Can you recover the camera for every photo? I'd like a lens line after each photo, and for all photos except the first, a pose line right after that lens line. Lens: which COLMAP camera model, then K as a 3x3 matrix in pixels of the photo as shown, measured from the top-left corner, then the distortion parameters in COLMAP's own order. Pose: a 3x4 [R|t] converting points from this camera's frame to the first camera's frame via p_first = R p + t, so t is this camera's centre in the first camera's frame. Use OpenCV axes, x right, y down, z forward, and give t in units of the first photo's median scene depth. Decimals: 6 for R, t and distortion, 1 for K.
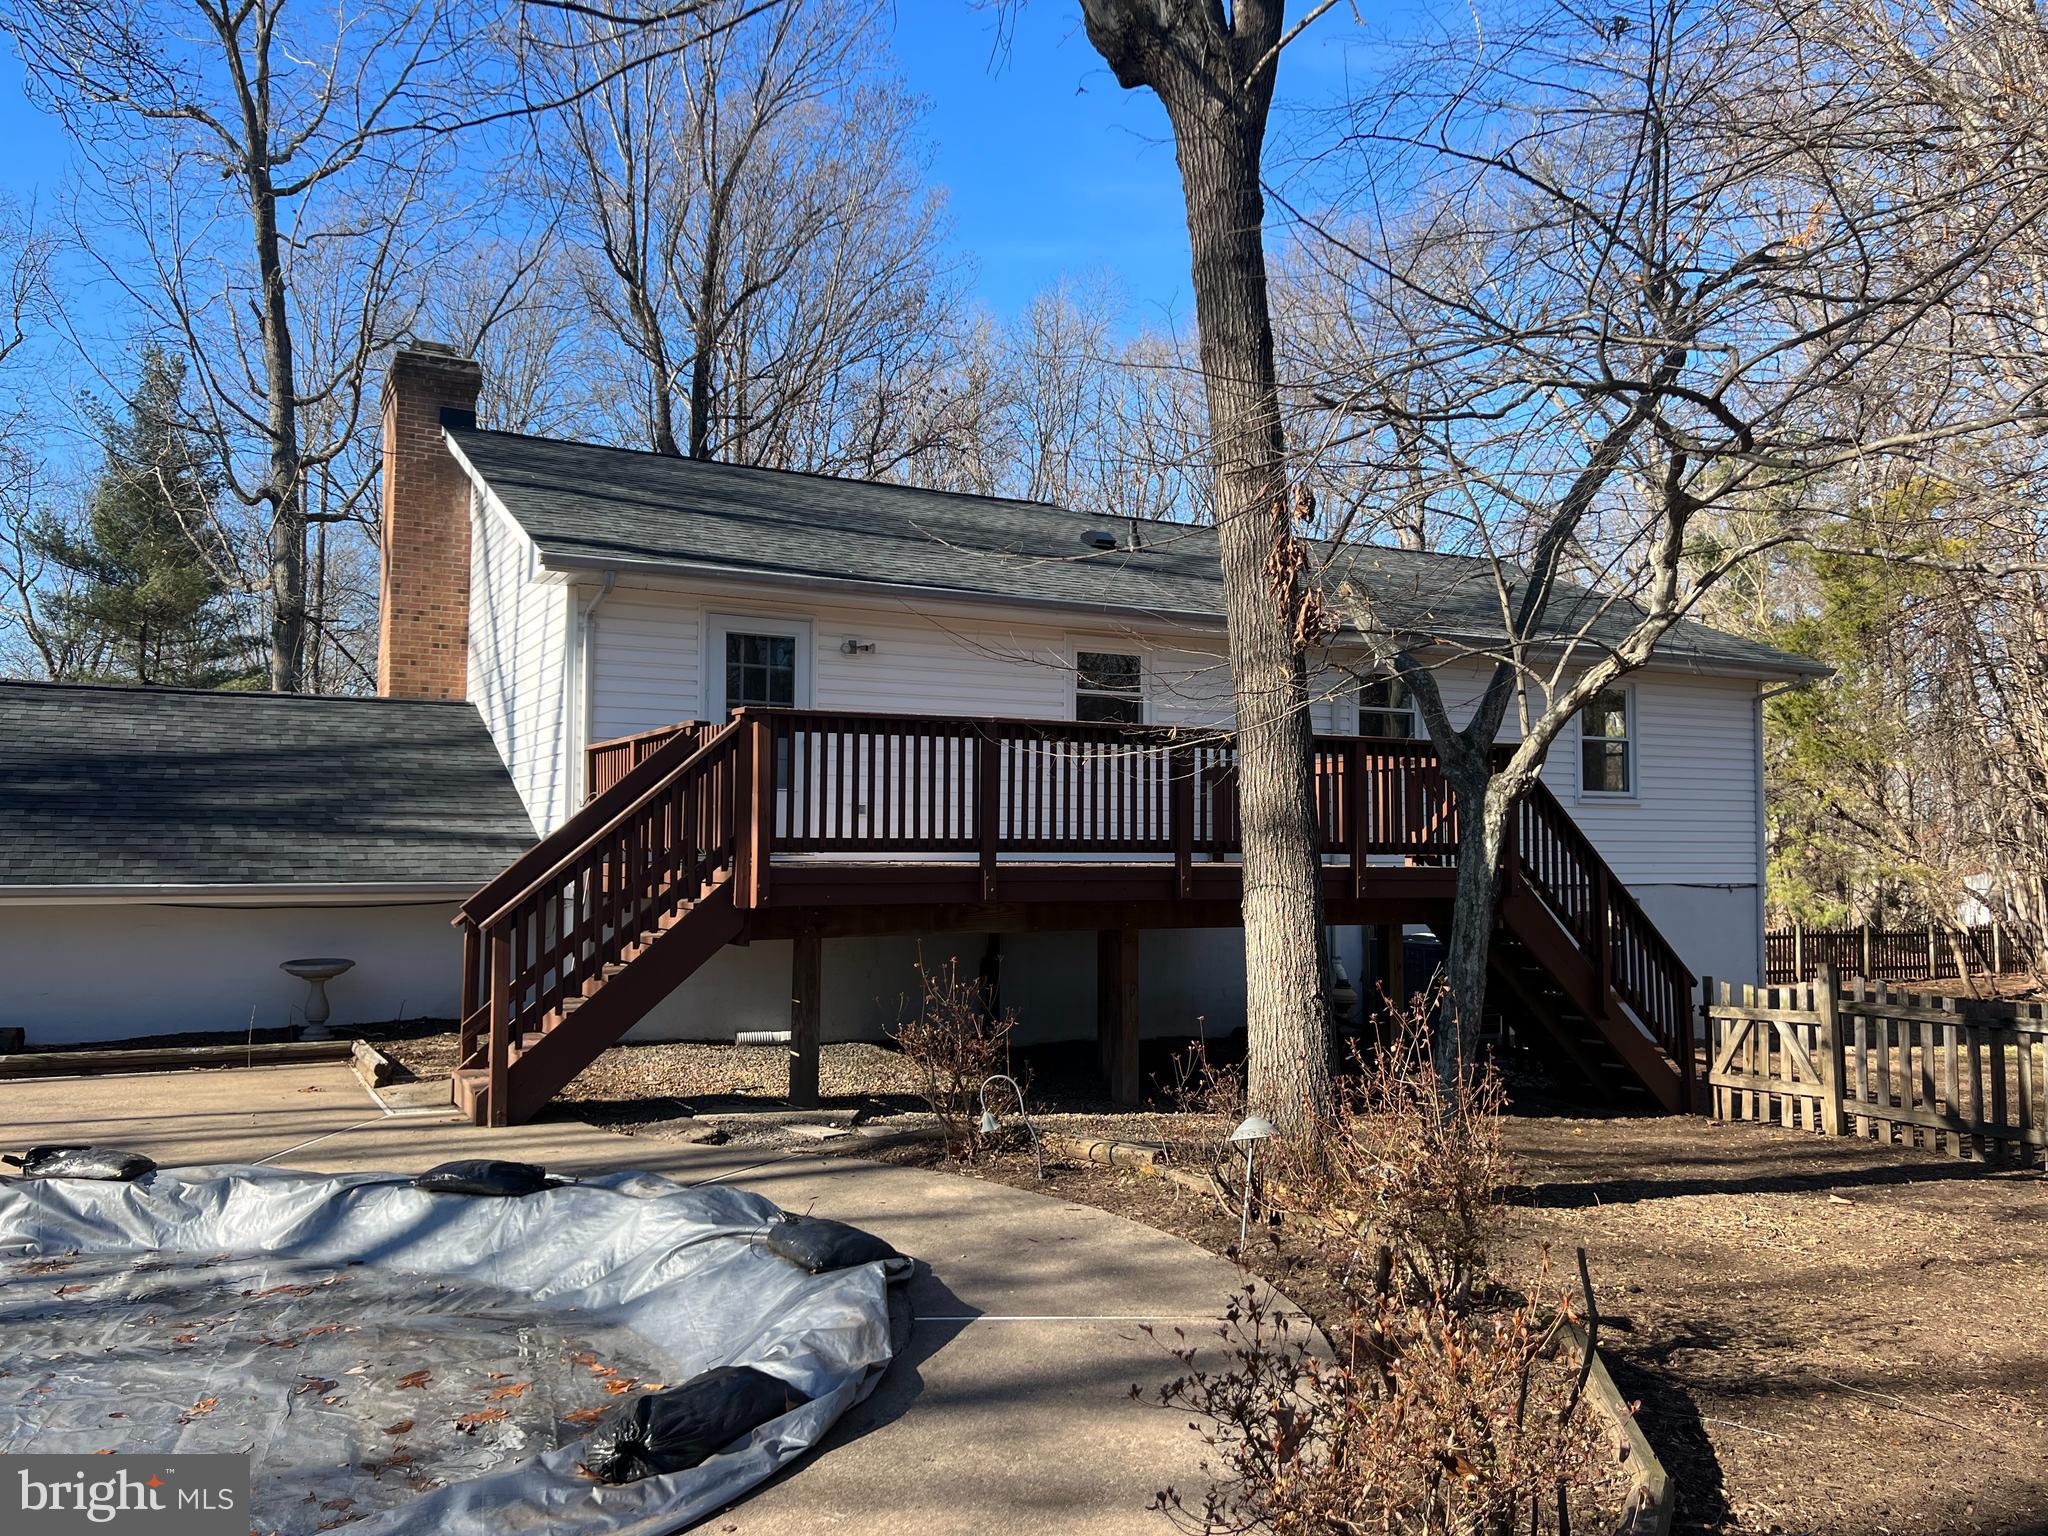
lens RADIAL K [[1537.6, 0, 1014.0], [0, 1537.6, 778.2], [0, 0, 1]] dist [0.018278, -0.000436]
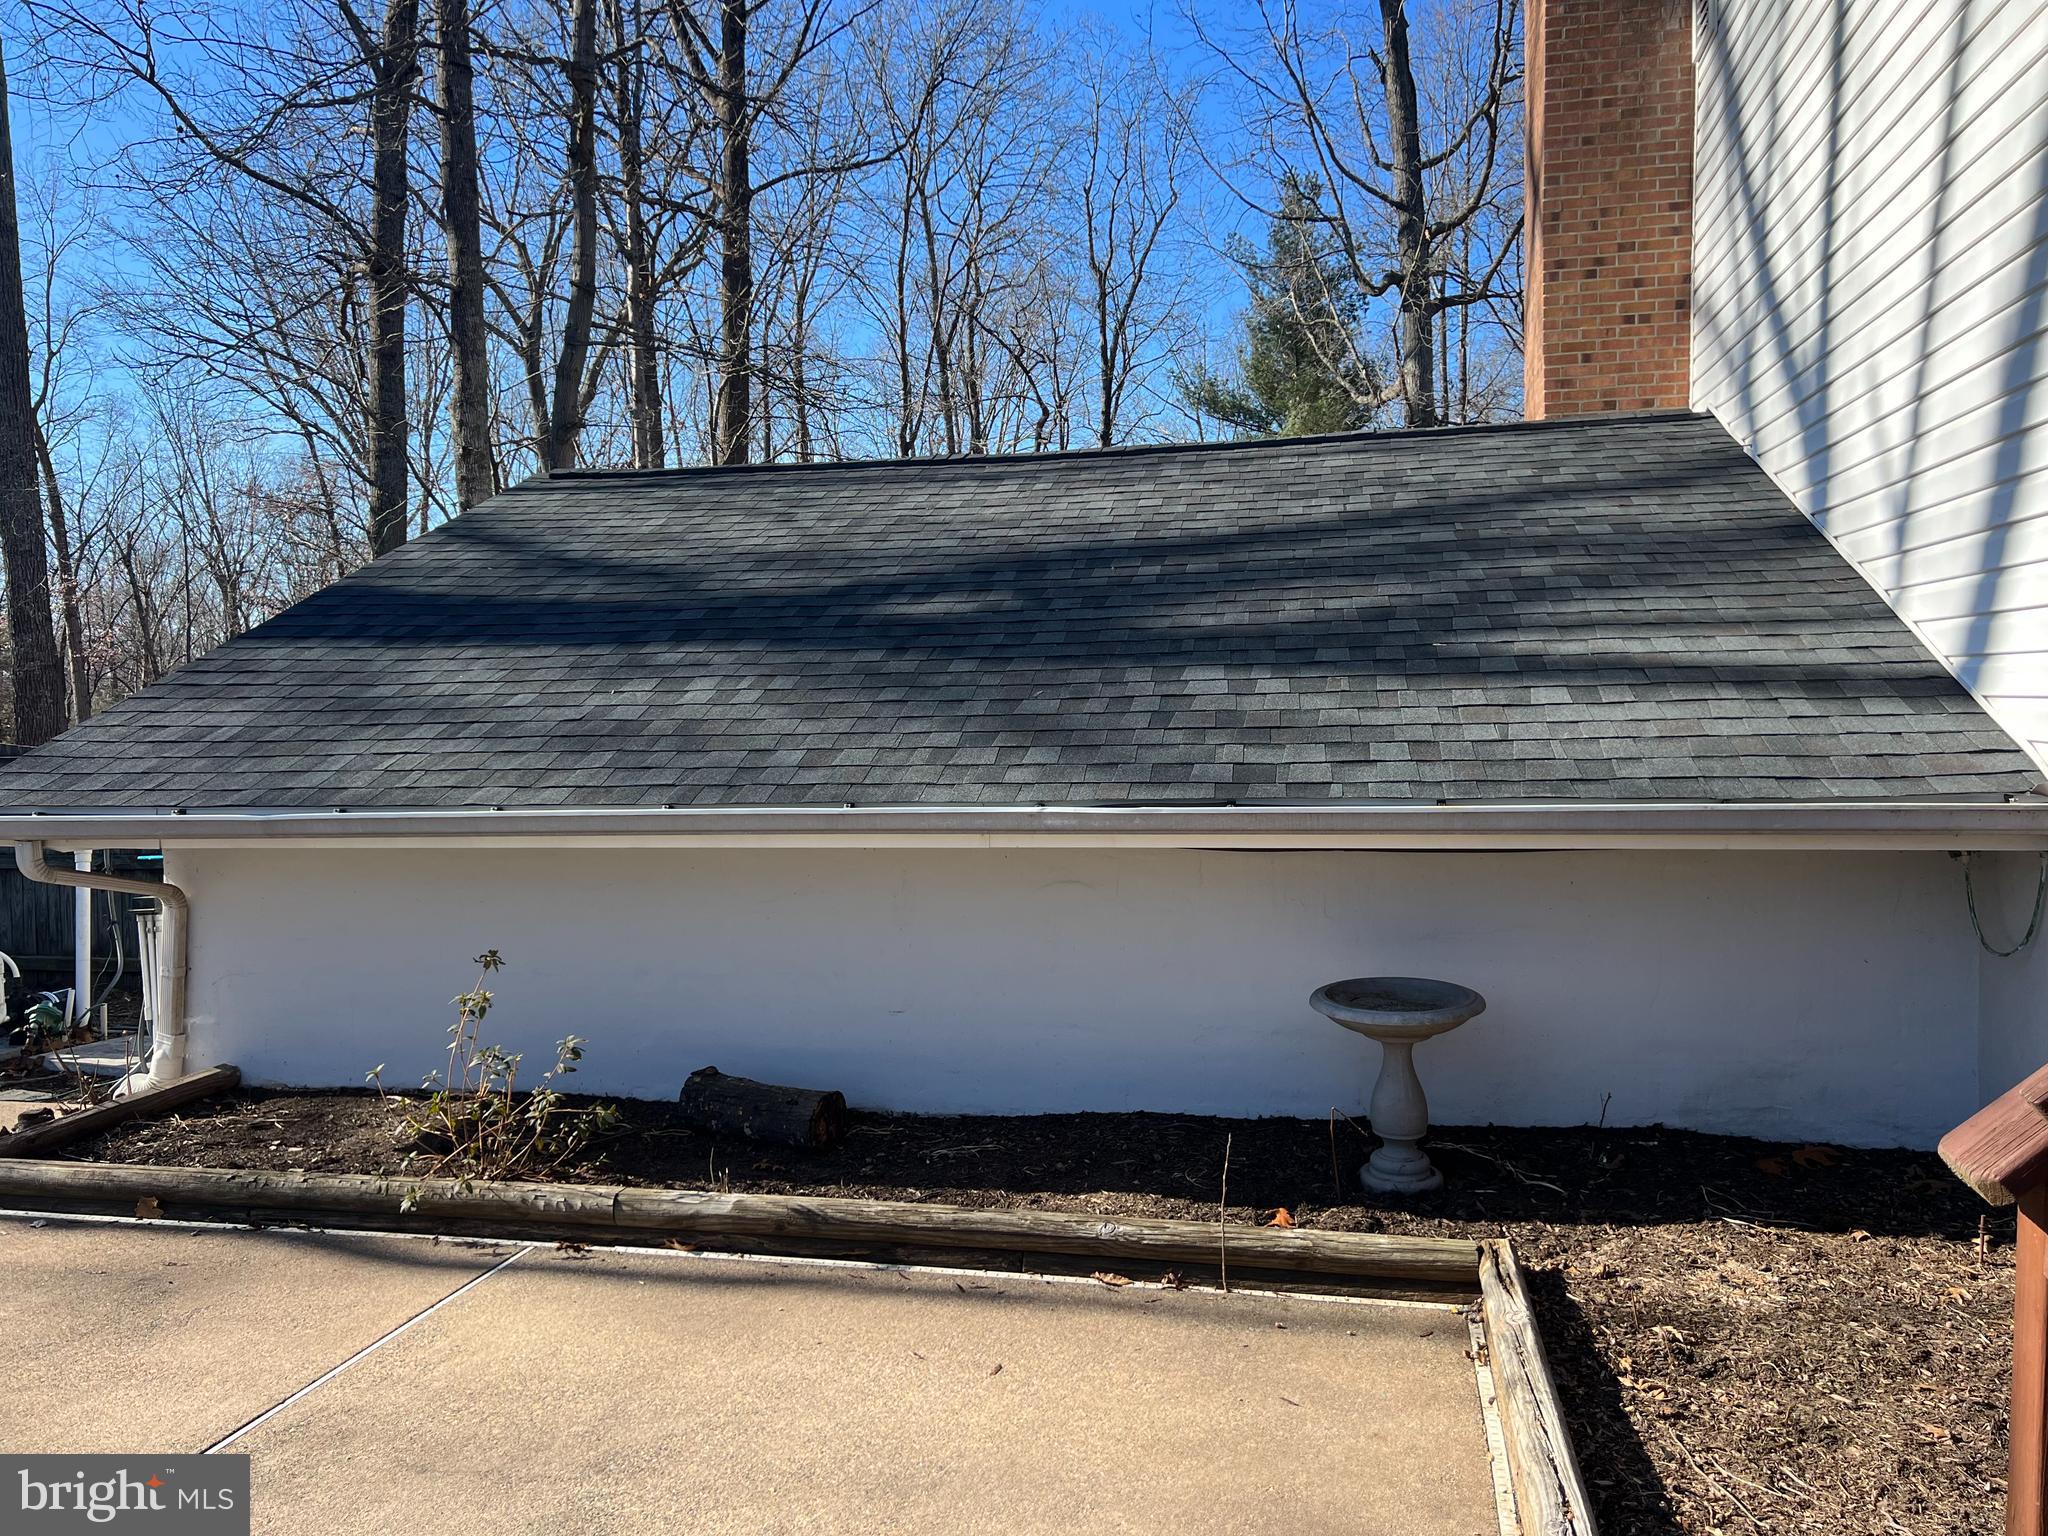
lens RADIAL K [[1537.6, 0, 1014.0], [0, 1537.6, 778.2], [0, 0, 1]] dist [0.018278, -0.000436]
pose [[0.754973, 0.011248, -0.655659, -0.204784], [0.055183, 0.995217, 0.080614, 0.019017], [0.653430, -0.097042, 0.750741, 0.497151]]
